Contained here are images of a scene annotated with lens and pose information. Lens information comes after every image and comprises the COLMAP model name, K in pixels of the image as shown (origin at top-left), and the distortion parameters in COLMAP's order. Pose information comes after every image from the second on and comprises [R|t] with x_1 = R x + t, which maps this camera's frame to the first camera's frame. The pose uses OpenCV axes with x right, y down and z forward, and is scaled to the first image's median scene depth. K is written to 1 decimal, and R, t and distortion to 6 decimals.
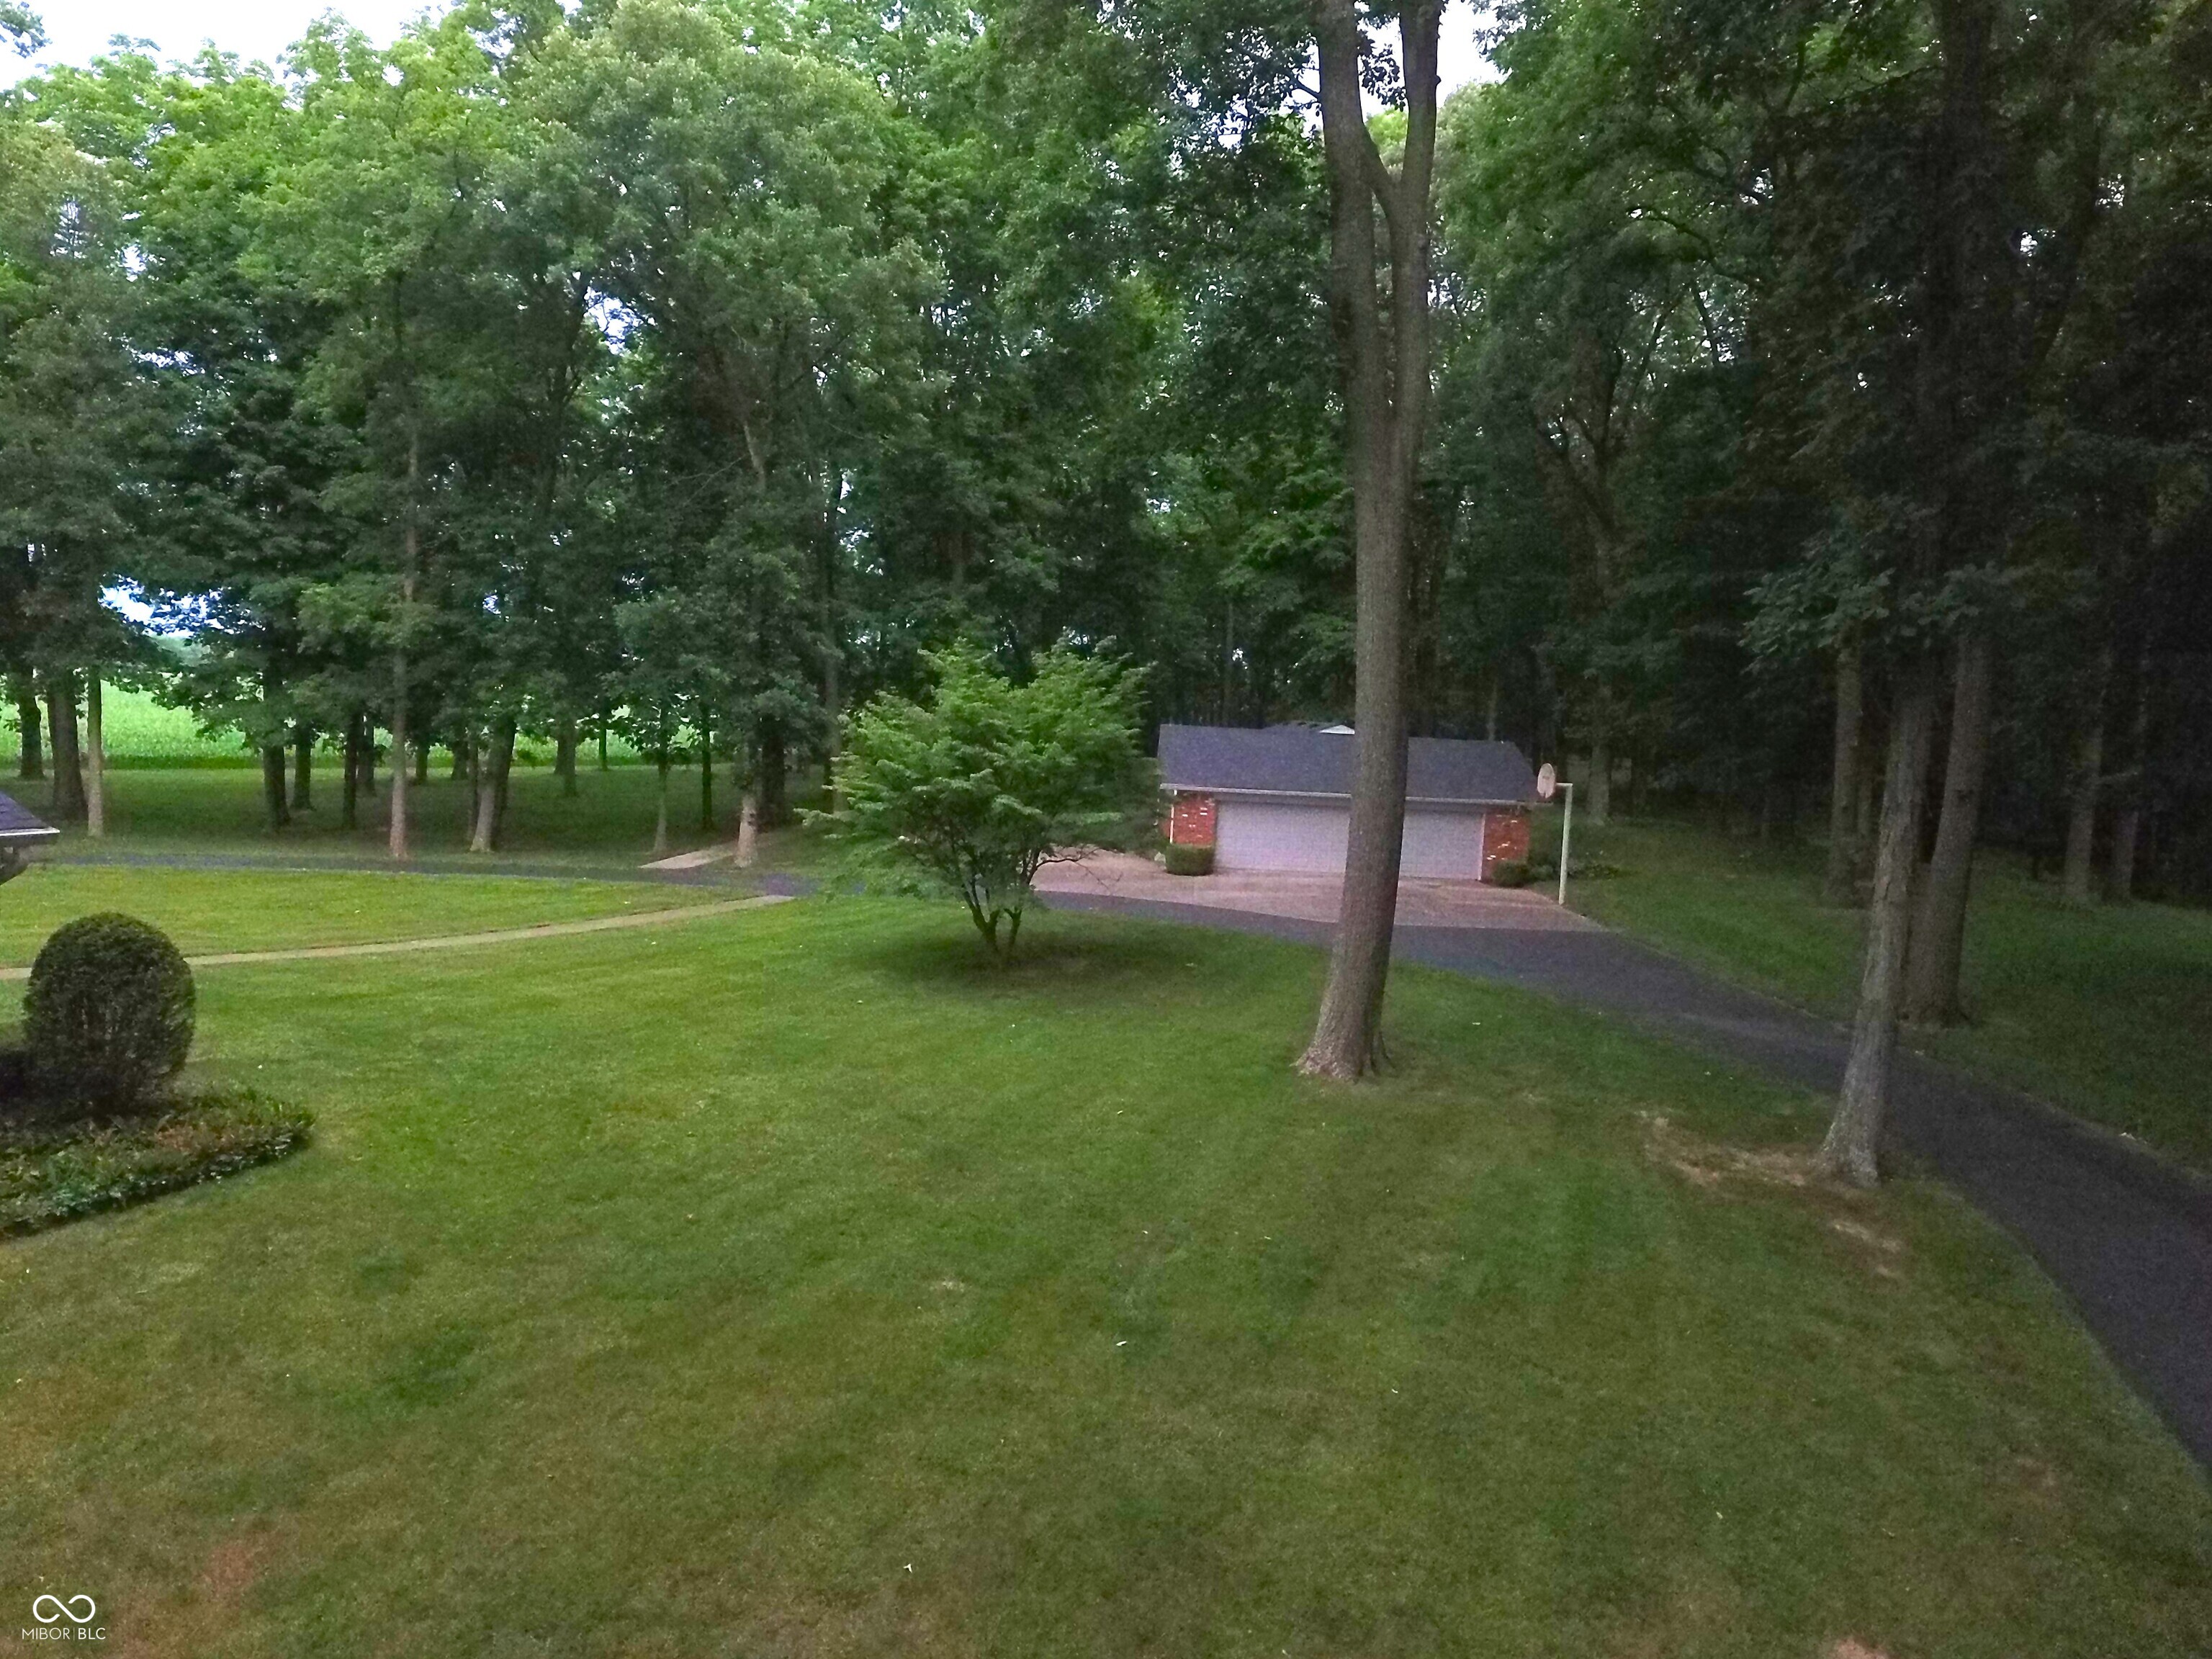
lens RADIAL K [[1380.1, 0, 1114.7], [0, 1380.1, 827.3], [0, 0, 1]] dist [-0.001305, -0.000251]
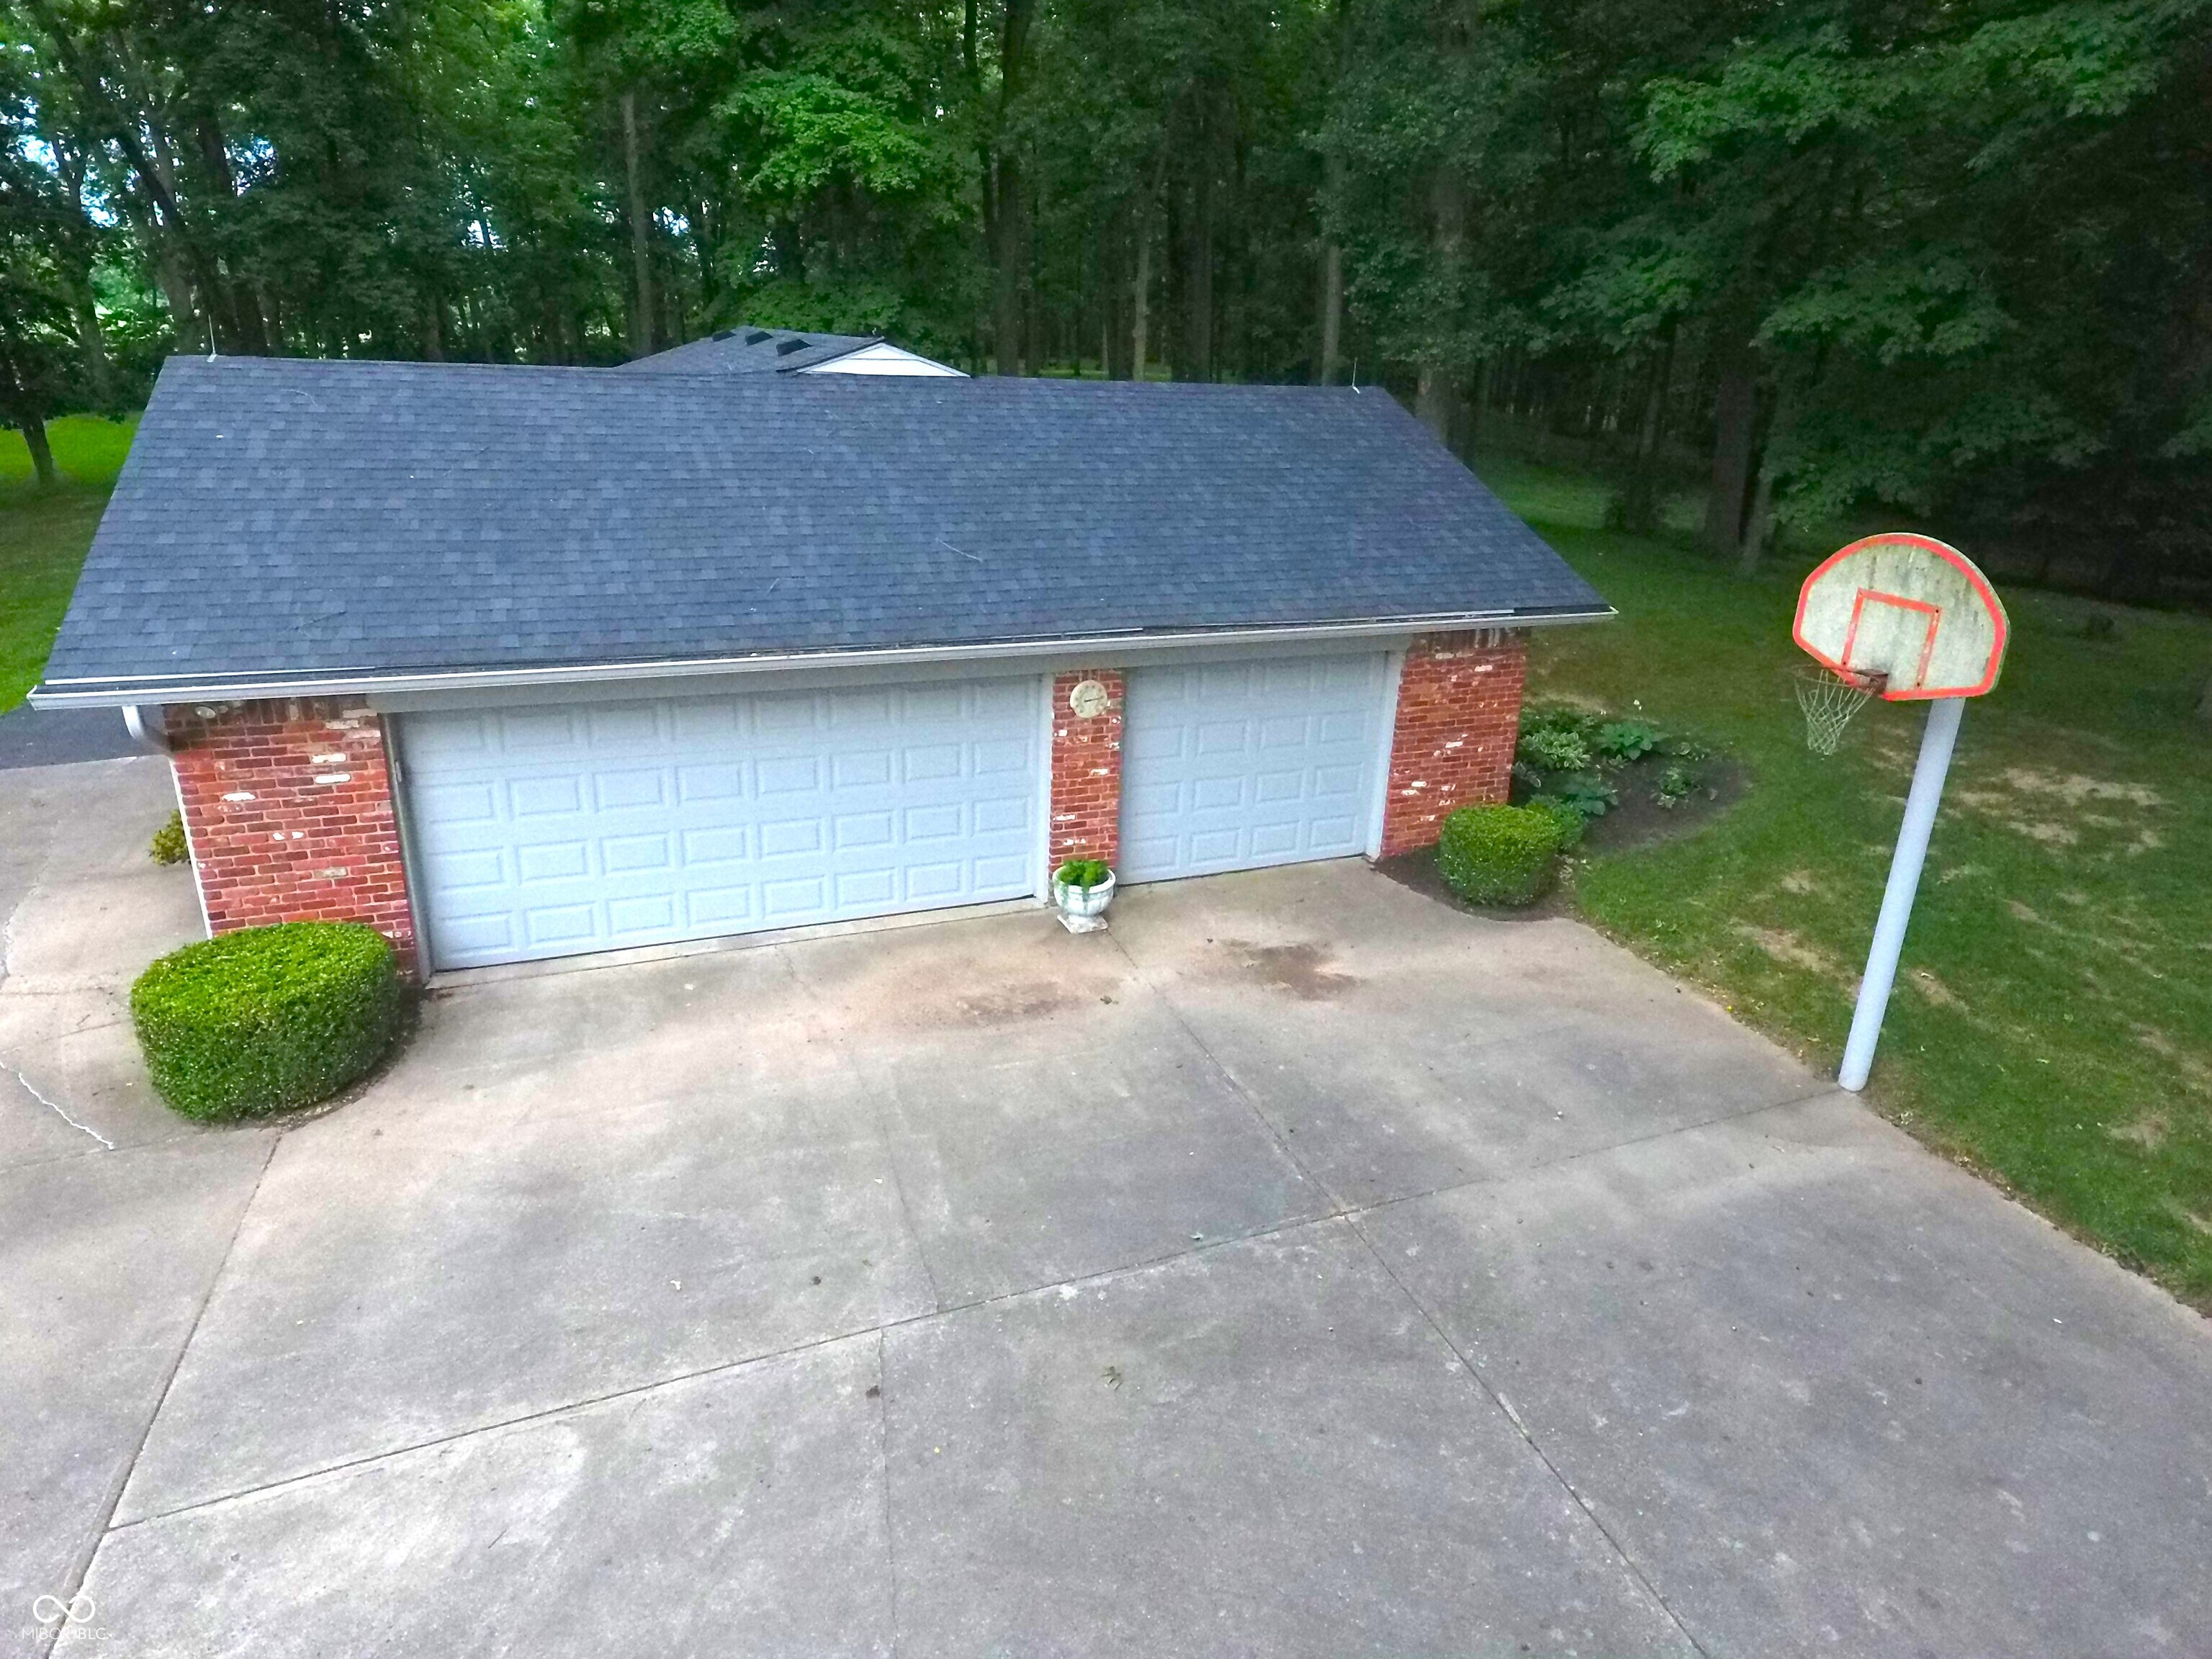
lens RADIAL K [[1380.1, 0, 1114.7], [0, 1380.1, 827.3], [0, 0, 1]] dist [-0.001305, -0.000251]
pose [[0.936806, -0.129408, 0.325035, 0.104651], [0.037453, 0.960830, 0.274595, -0.056316], [-0.347838, -0.245069, 0.904959, 0.719327]]
